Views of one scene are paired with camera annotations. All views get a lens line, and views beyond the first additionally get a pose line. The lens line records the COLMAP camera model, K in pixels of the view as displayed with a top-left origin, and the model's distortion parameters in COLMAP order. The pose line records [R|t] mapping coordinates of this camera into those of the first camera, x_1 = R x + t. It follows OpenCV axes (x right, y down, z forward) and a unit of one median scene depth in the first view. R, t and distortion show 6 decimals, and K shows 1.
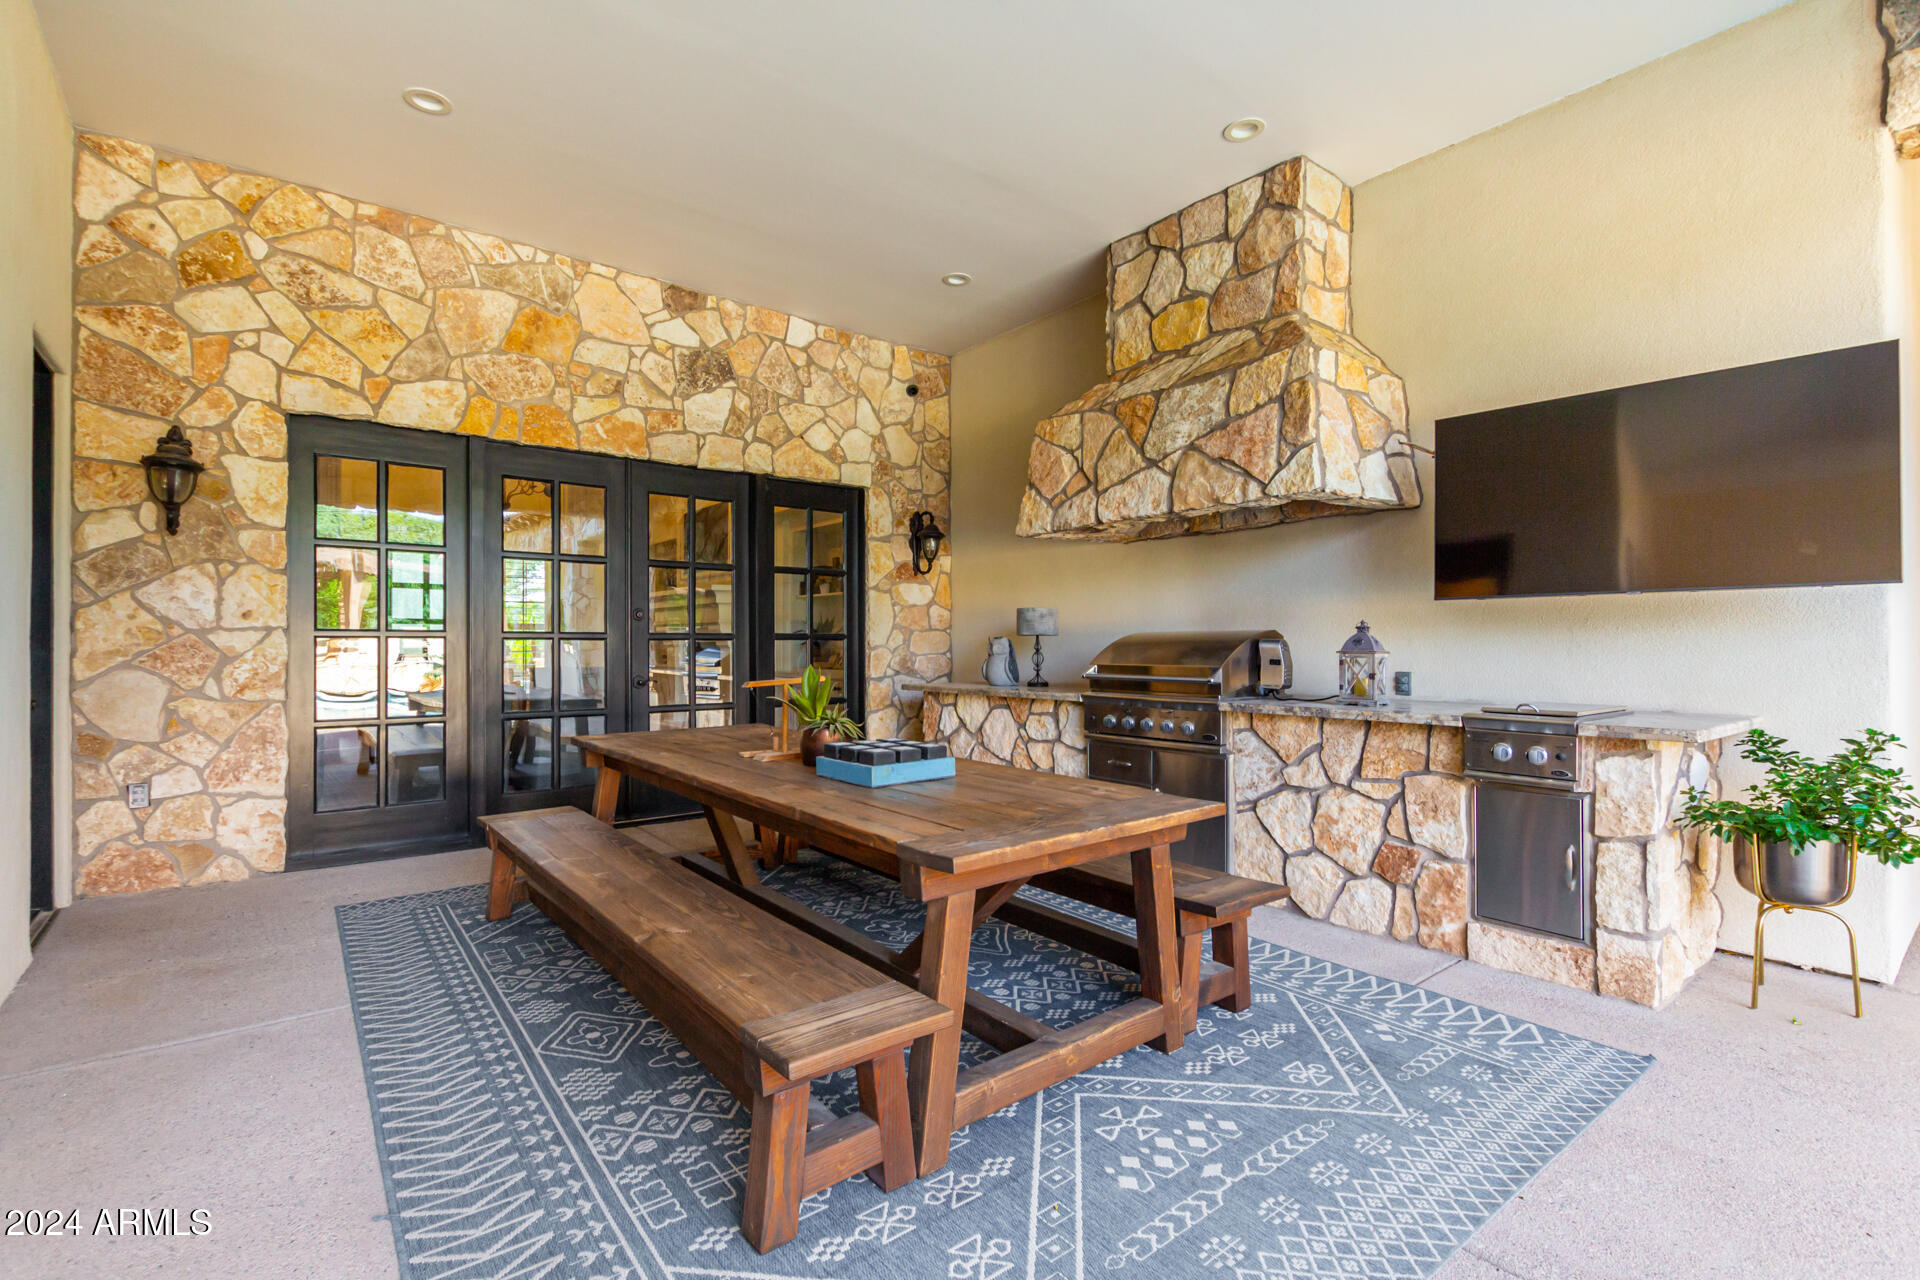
lens RADIAL K [[874.5, 0, 963.5], [0, 874.5, 638.4], [0, 0, 1]] dist [0.000513, 0.000001]
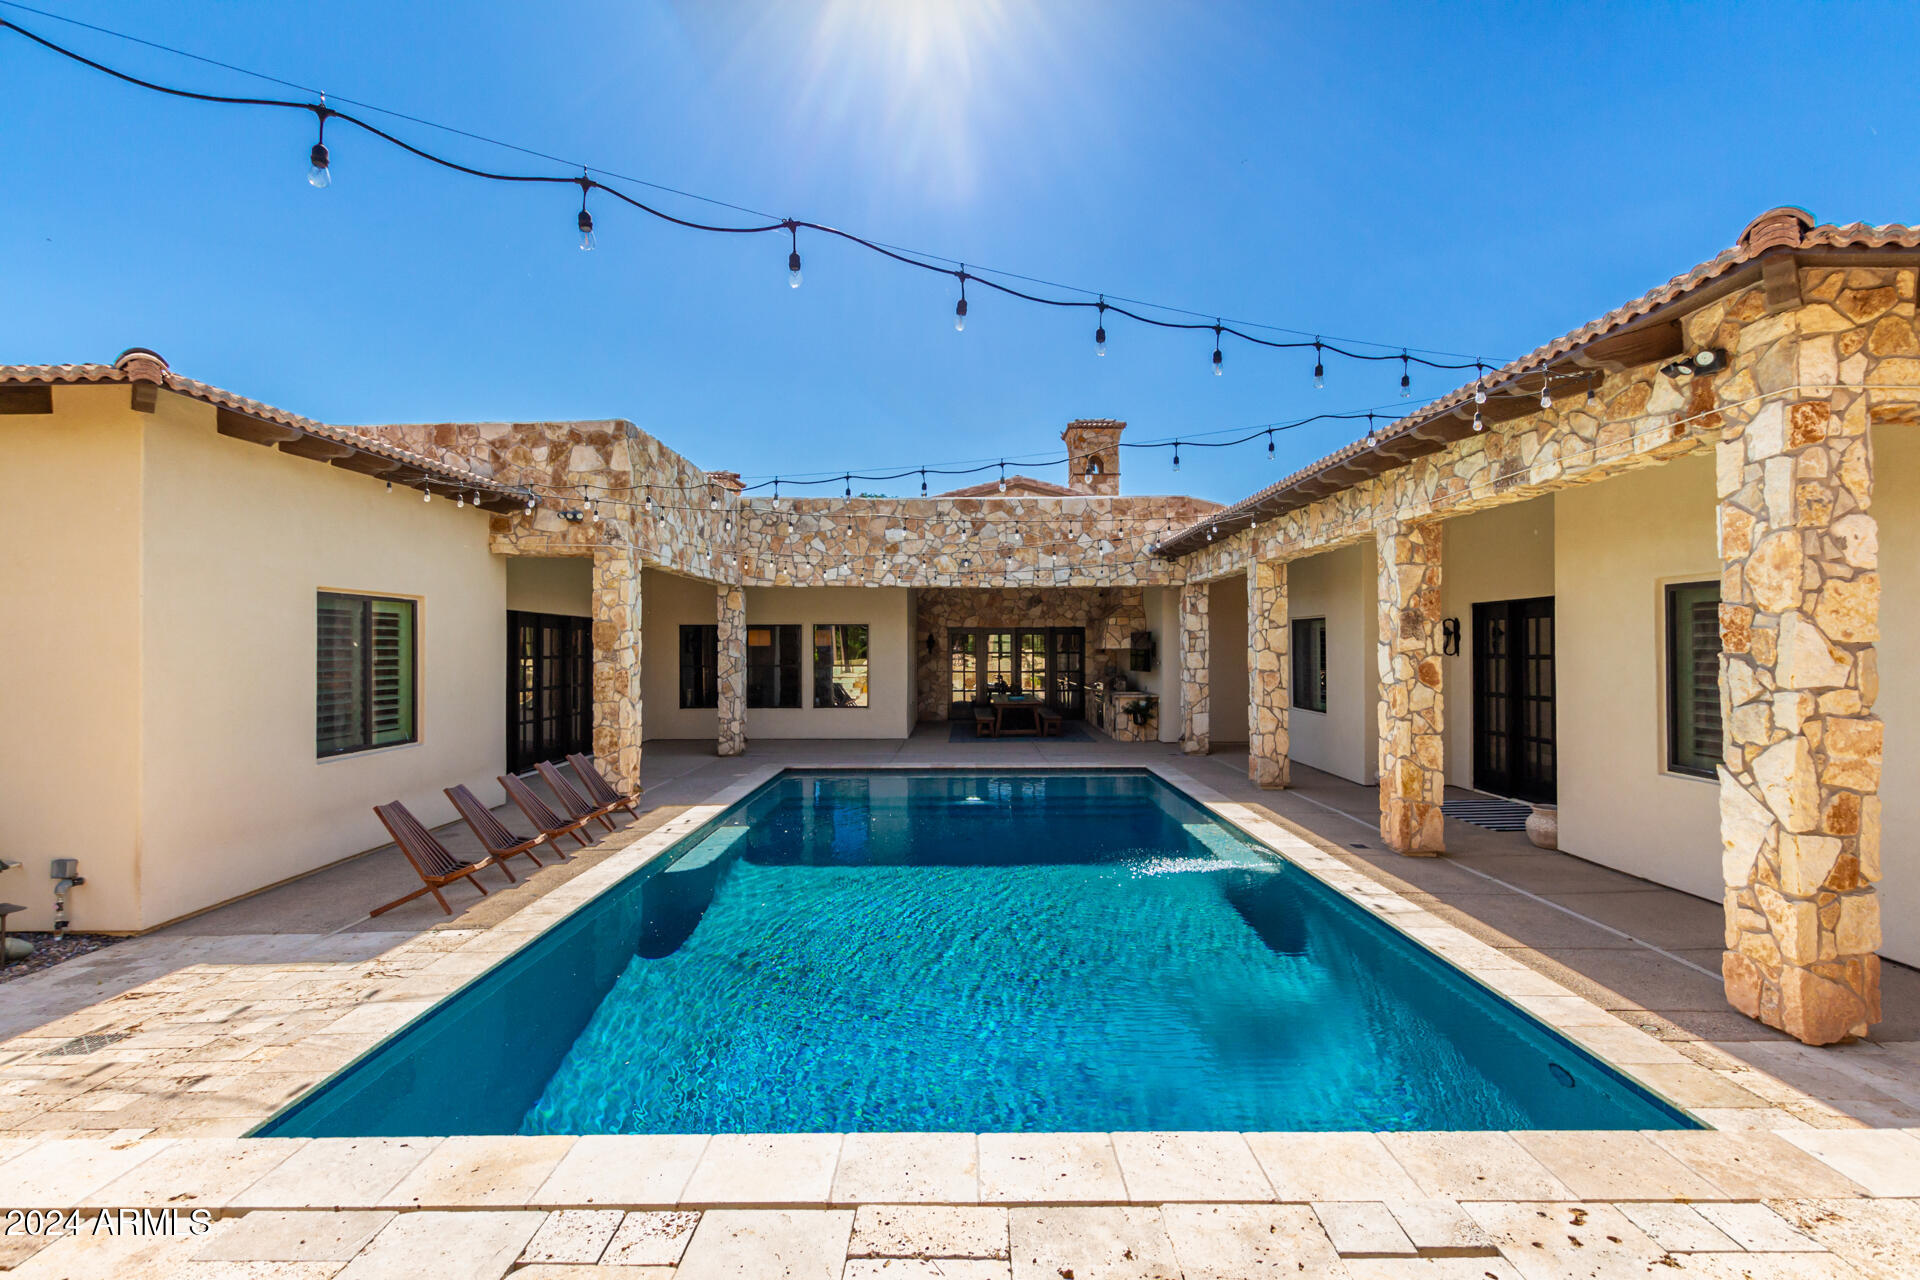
lens RADIAL K [[874.5, 0, 960.2], [0, 874.5, 642.6], [0, 0, 1]] dist [0.000513, 0.000001]
pose [[0.784065, -0.007520, -0.620633, 1.991511], [0.006280, 0.999972, -0.004183, -0.127371], [0.620647, -0.000617, 0.784090, -2.401169]]
